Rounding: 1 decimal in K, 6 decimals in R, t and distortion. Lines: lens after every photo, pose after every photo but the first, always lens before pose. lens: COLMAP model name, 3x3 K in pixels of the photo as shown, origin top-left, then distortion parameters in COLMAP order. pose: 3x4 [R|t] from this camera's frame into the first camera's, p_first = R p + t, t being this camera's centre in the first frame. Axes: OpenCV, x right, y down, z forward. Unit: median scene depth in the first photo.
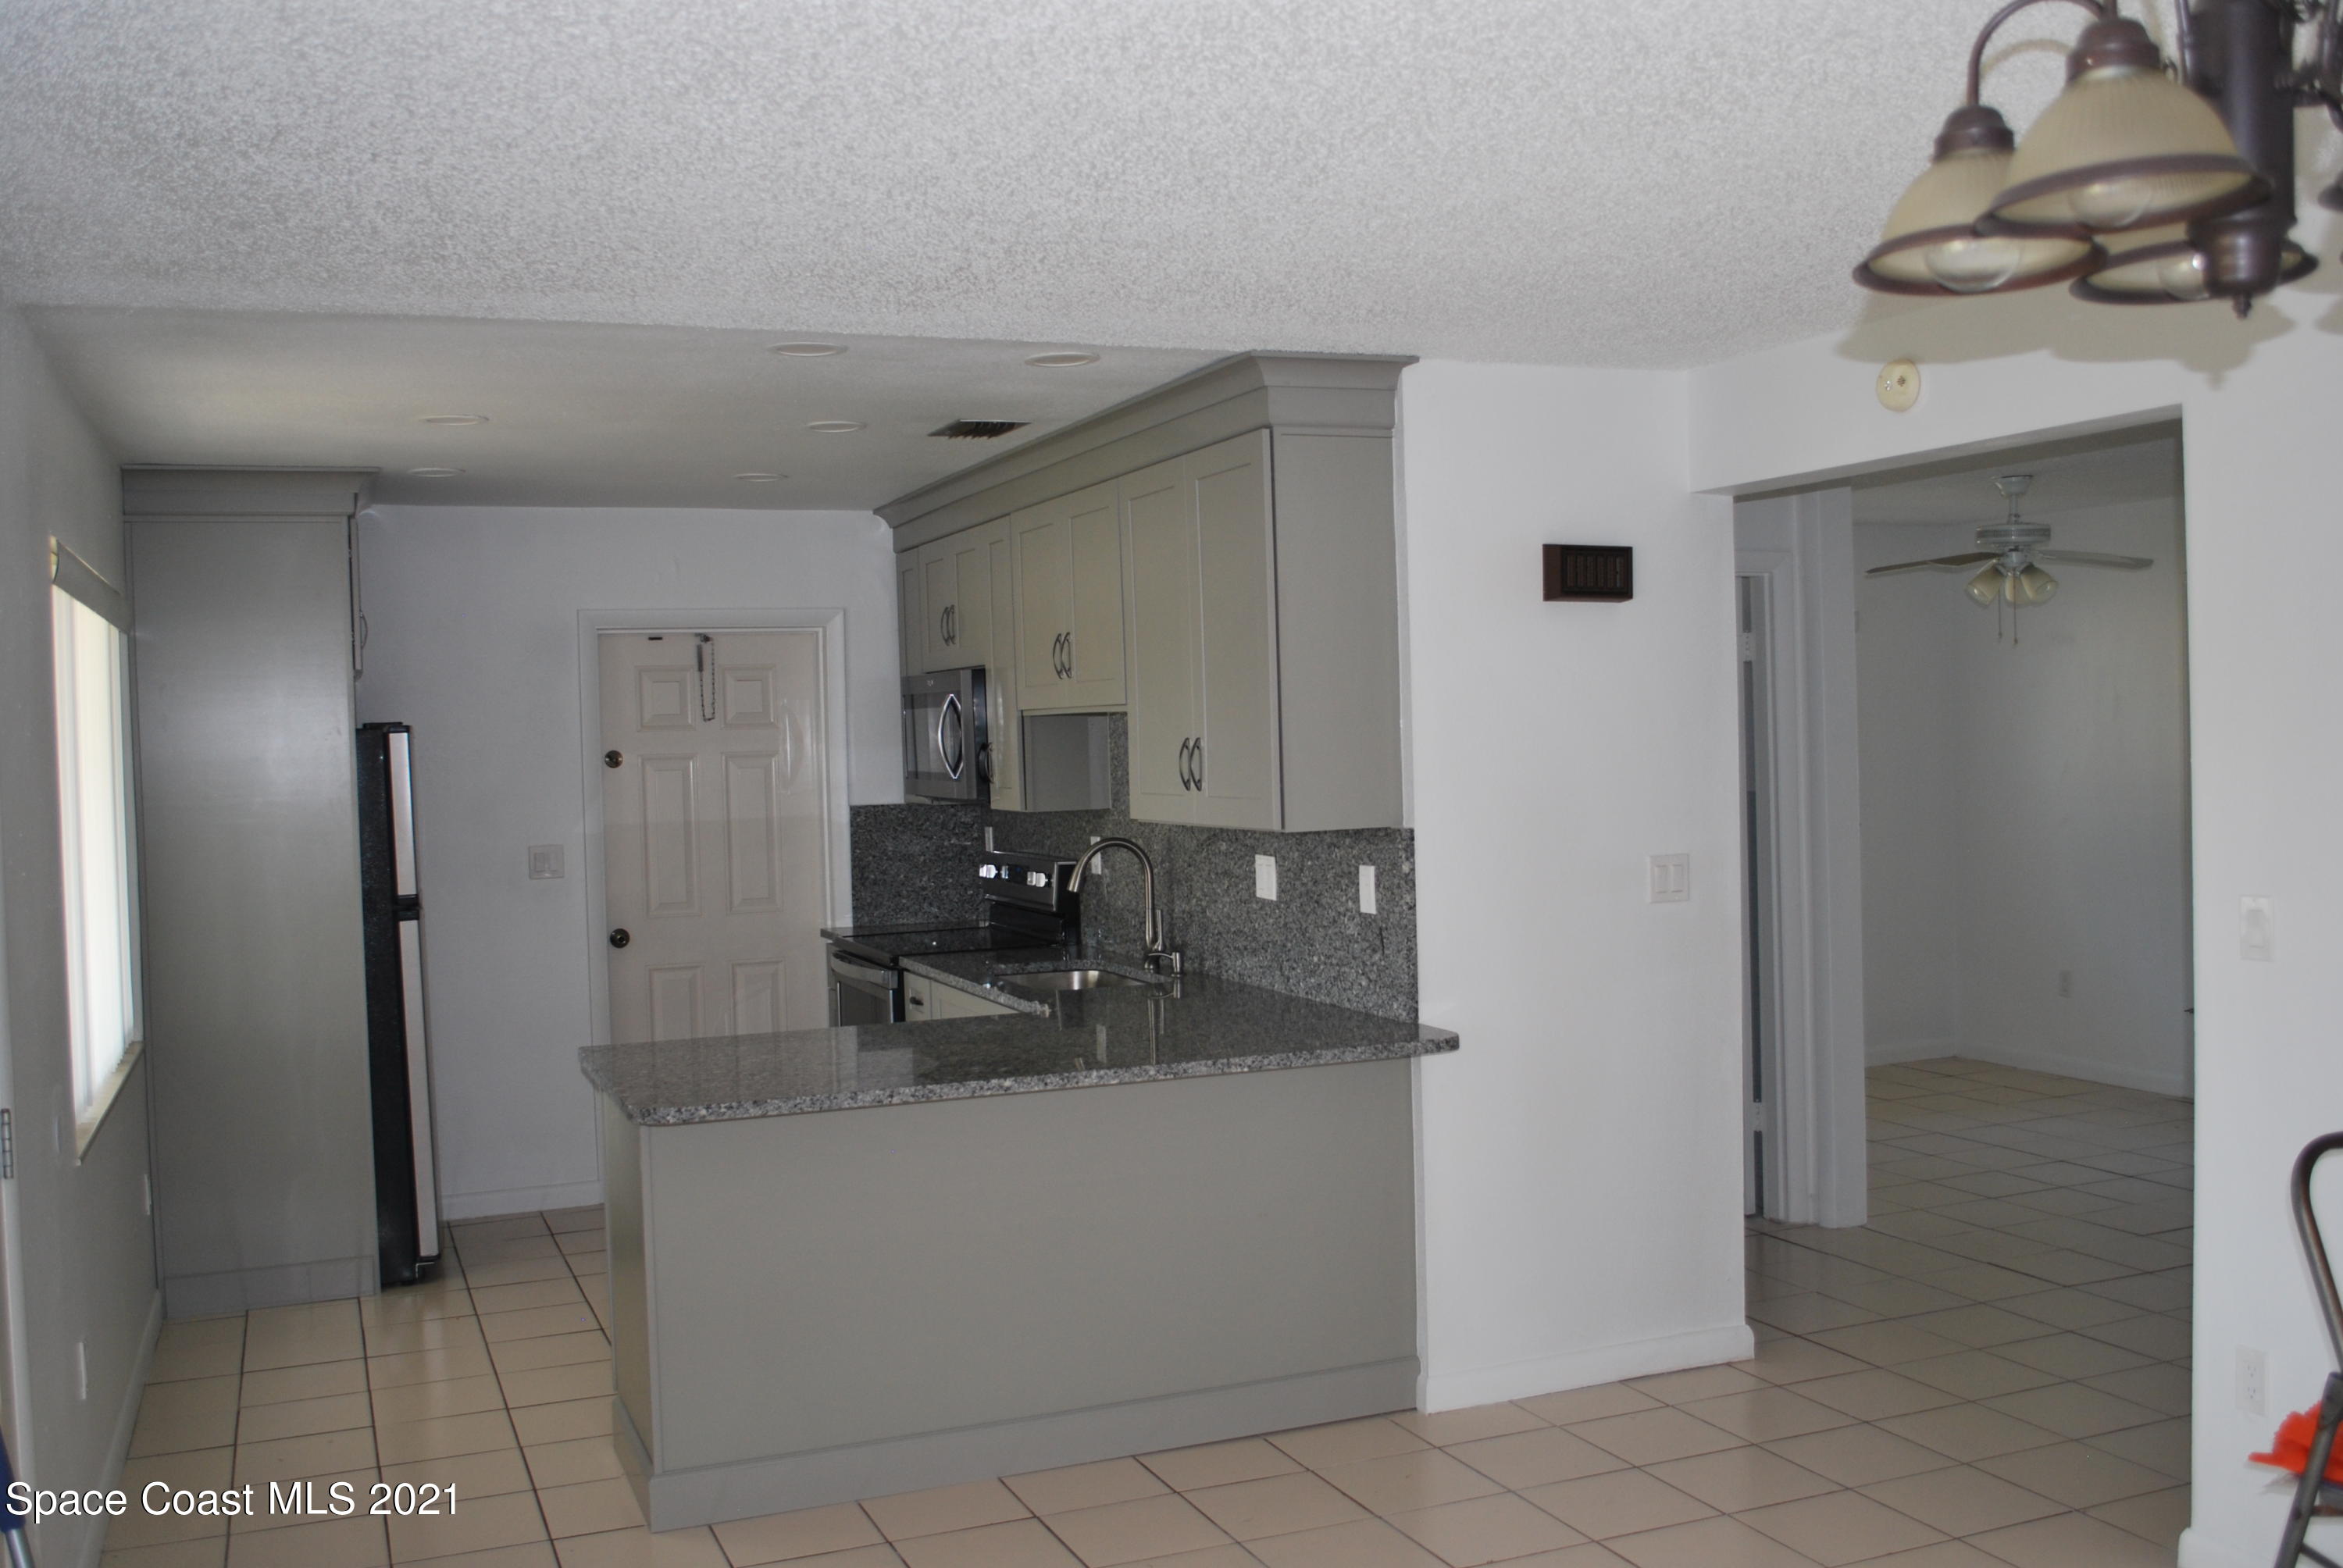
lens RADIAL K [[2245.4, 0, 1175.2], [0, 2245.4, 789.1], [0, 0, 1]] dist [-0.048222, 0.000000]
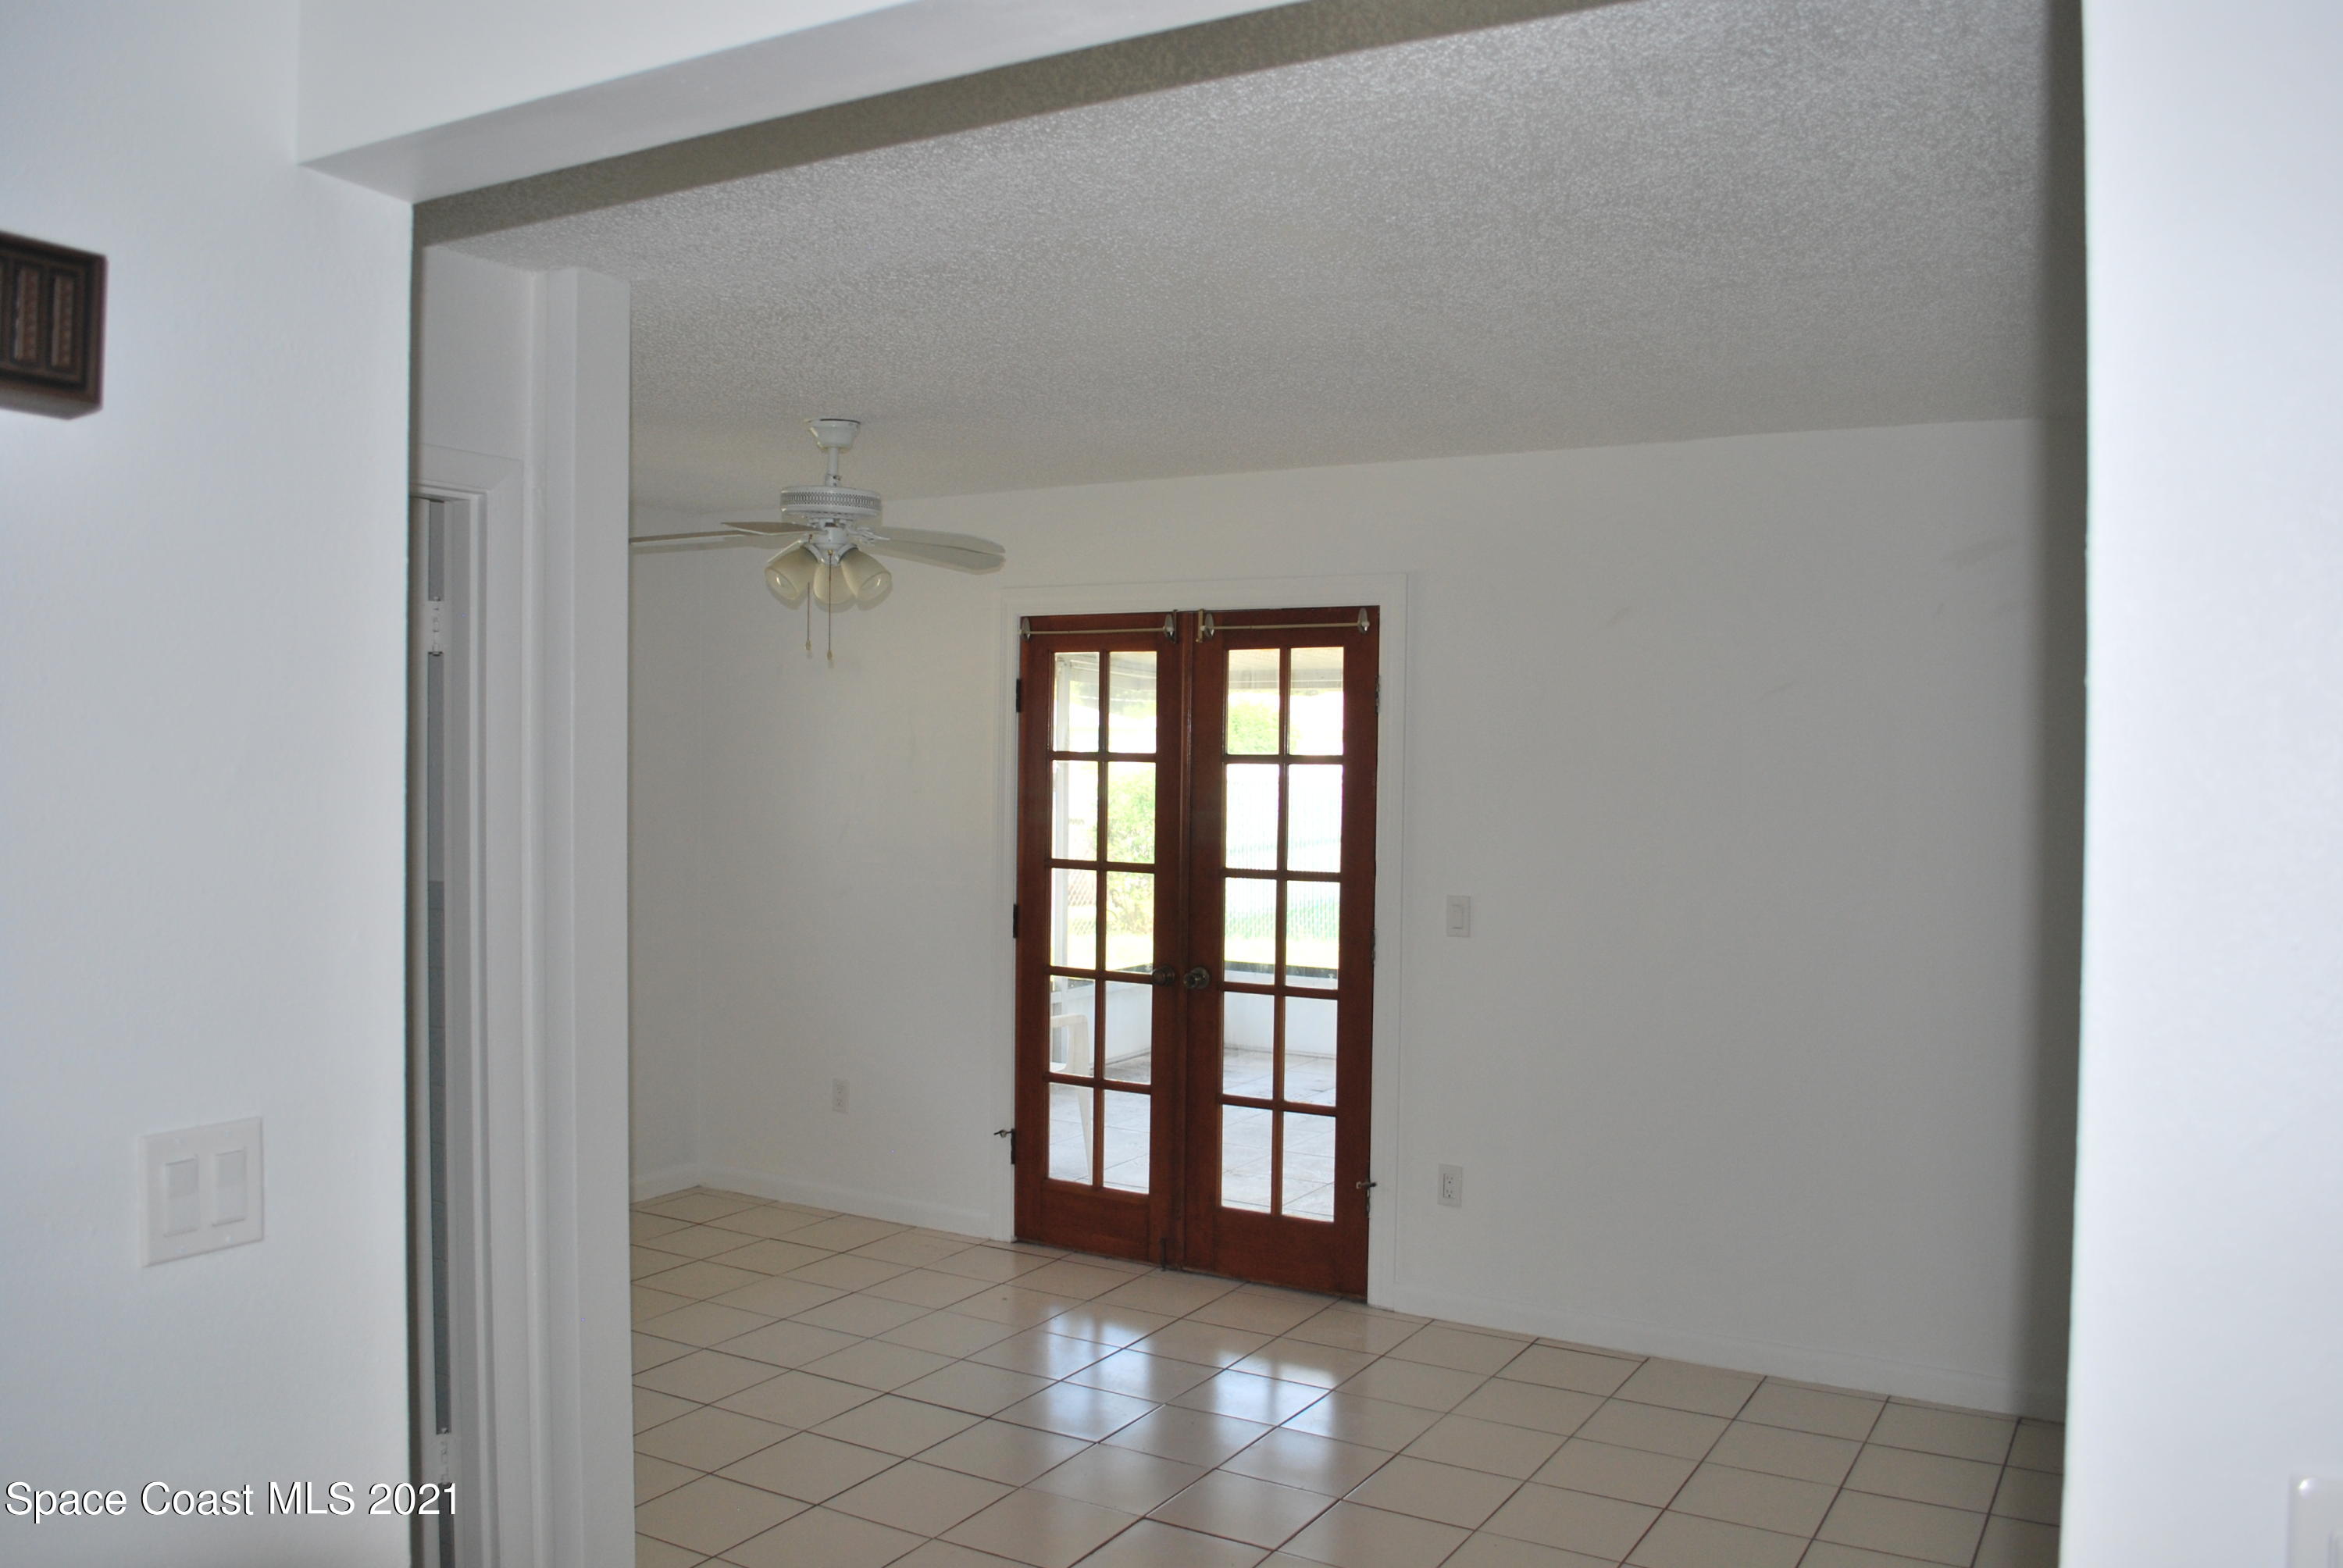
lens RADIAL K [[1859.0, 0, 1175.5], [0, 1859.0, 783.7], [0, 0, 1]] dist [-0.068583, -0.002959]
pose [[0.805401, 0.022692, 0.592296, 0.119914], [-0.014214, 0.999719, -0.018973, -0.016238], [-0.592560, 0.006862, 0.805497, 0.467217]]
